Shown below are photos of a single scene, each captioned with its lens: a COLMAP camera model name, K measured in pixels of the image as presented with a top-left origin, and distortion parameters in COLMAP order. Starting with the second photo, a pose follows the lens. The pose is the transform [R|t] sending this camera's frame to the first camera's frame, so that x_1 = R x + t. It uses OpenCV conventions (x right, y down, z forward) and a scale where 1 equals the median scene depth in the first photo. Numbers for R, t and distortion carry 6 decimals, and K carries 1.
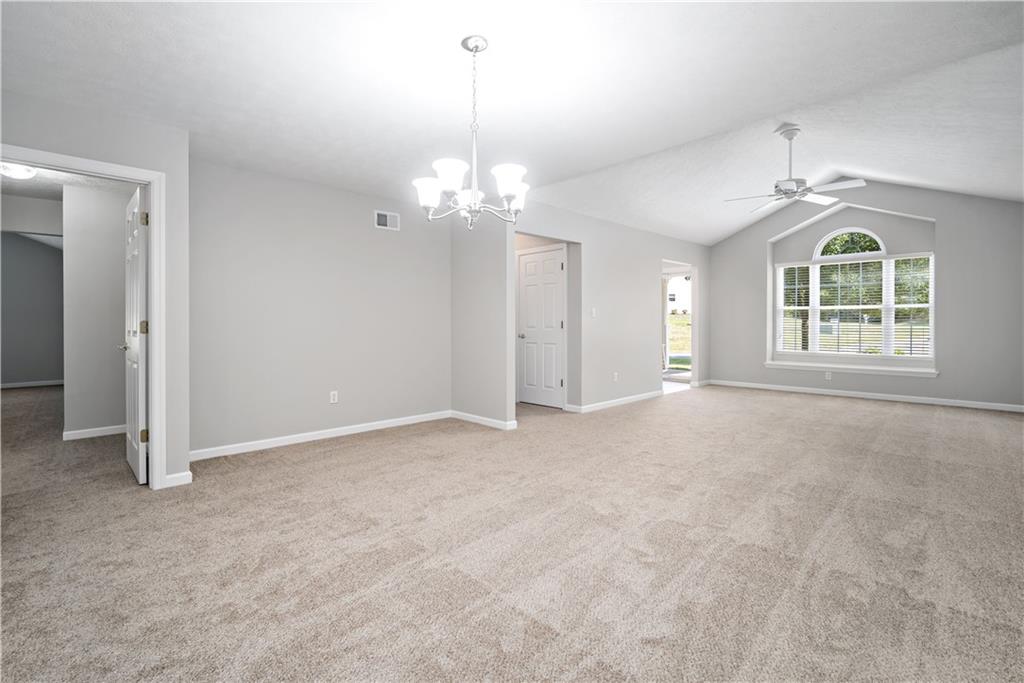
lens RADIAL K [[468.6, 0, 504.0], [0, 468.6, 326.5], [0, 0, 1]] dist [-0.003855, -0.000450]
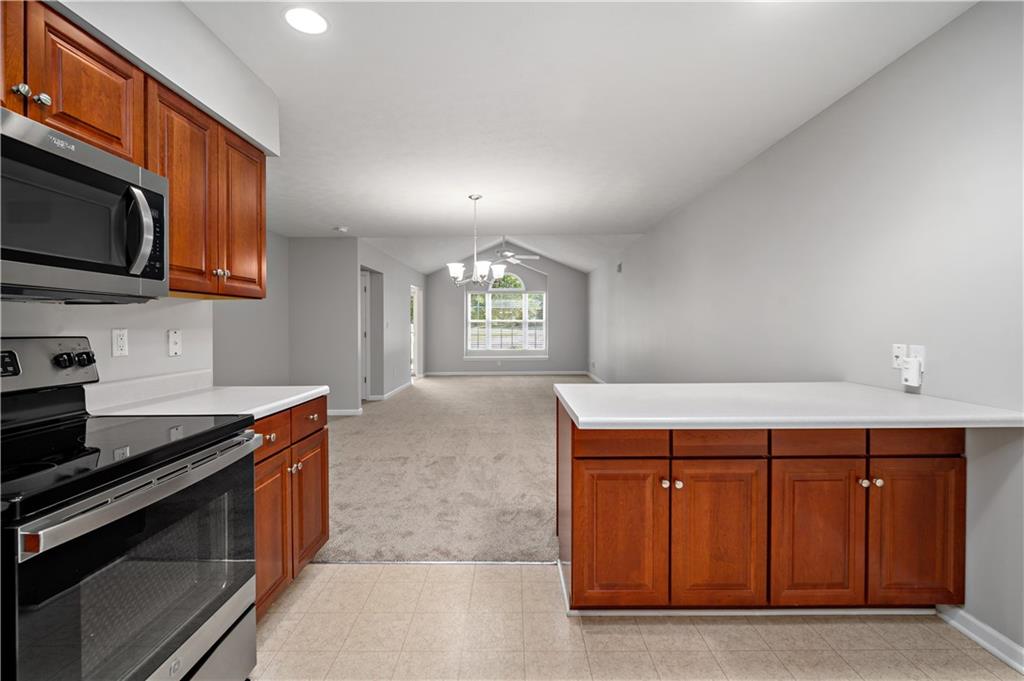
lens RADIAL K [[468.6, 0, 504.0], [0, 468.6, 325.5], [0, 0, 1]] dist [-0.003855, -0.000450]
pose [[0.708292, -0.000640, 0.705919, -0.445428], [0.007560, 0.999949, -0.006678, -0.014369], [-0.705879, 0.010067, 0.708261, -0.160313]]
